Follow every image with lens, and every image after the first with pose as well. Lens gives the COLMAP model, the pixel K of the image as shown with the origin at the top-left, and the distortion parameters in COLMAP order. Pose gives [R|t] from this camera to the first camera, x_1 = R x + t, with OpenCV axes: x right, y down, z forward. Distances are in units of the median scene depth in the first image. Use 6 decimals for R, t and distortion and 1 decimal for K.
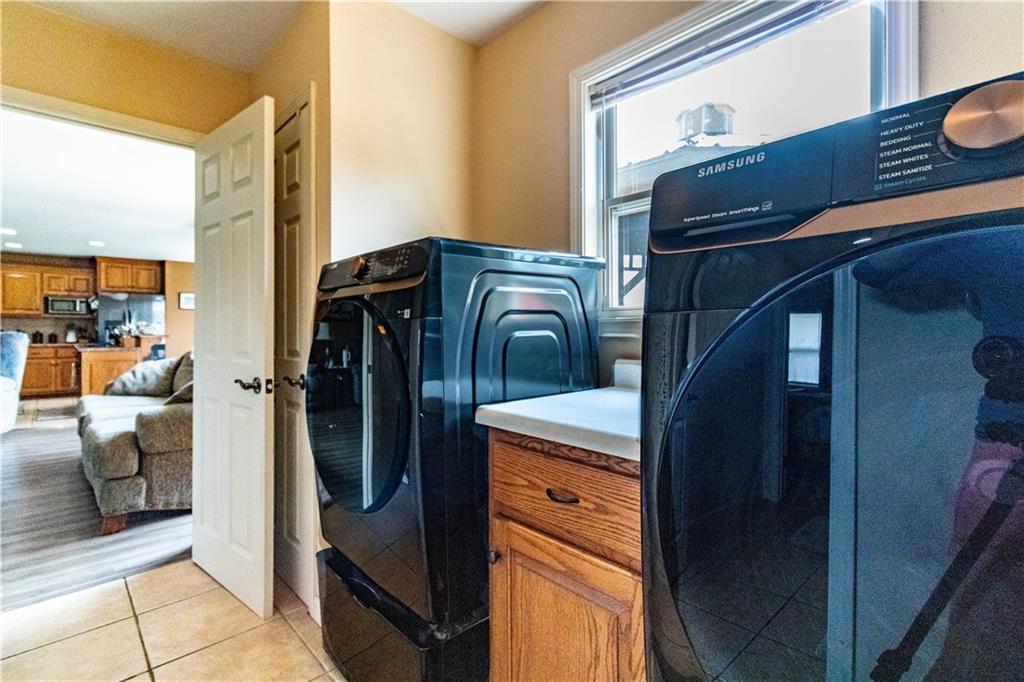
lens RADIAL K [[477.0, 0, 508.5], [0, 477.0, 330.7], [0, 0, 1]] dist [0.003245, -0.000919]
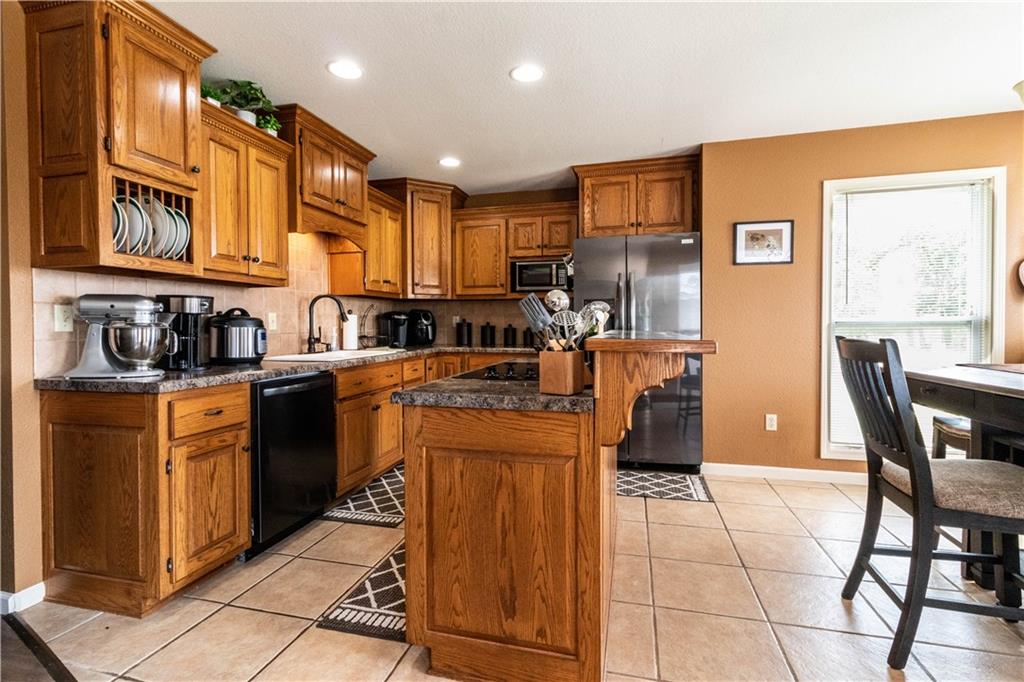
lens RADIAL K [[477.0, 0, 510.9], [0, 477.0, 340.8], [0, 0, 1]] dist [0.003245, -0.000919]
pose [[0.534374, 0.011083, -0.845176, -0.497036], [-0.007000, 0.999938, 0.008686, 0.015942], [0.845219, 0.001274, 0.534418, 0.699123]]
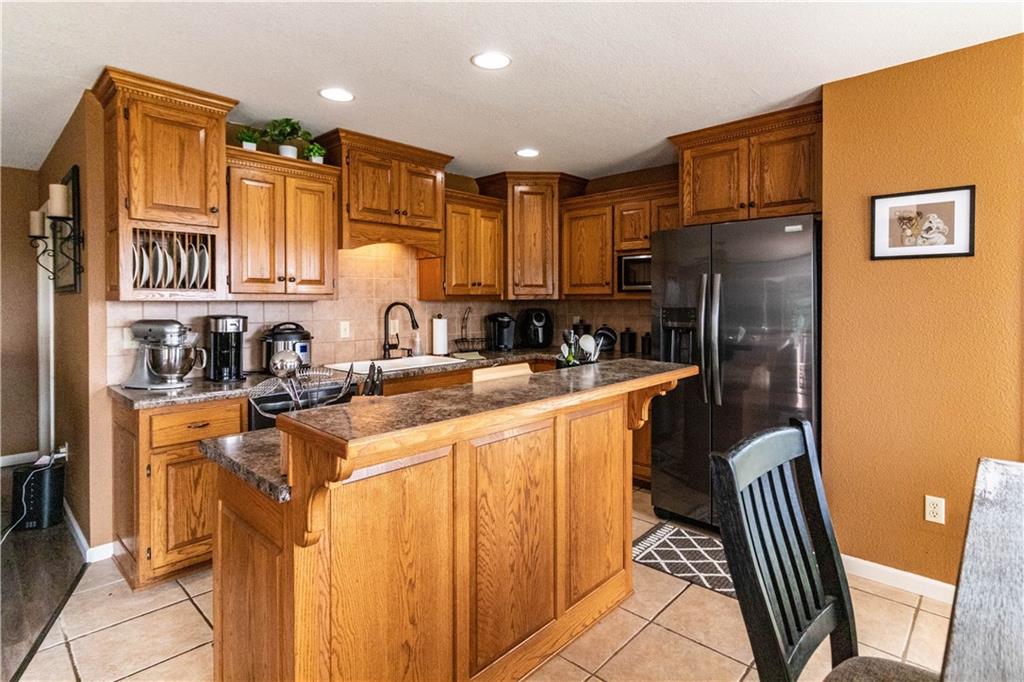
lens RADIAL K [[520.0, 0, 545.9], [0, 520.0, 314.3], [0, 0, 1]] dist [-0.001074, 0.002343]
pose [[0.090867, 0.010931, -0.995803, -0.463161], [-0.020149, 0.999755, 0.009136, -0.016849], [0.995659, 0.019235, 0.091065, 0.879213]]
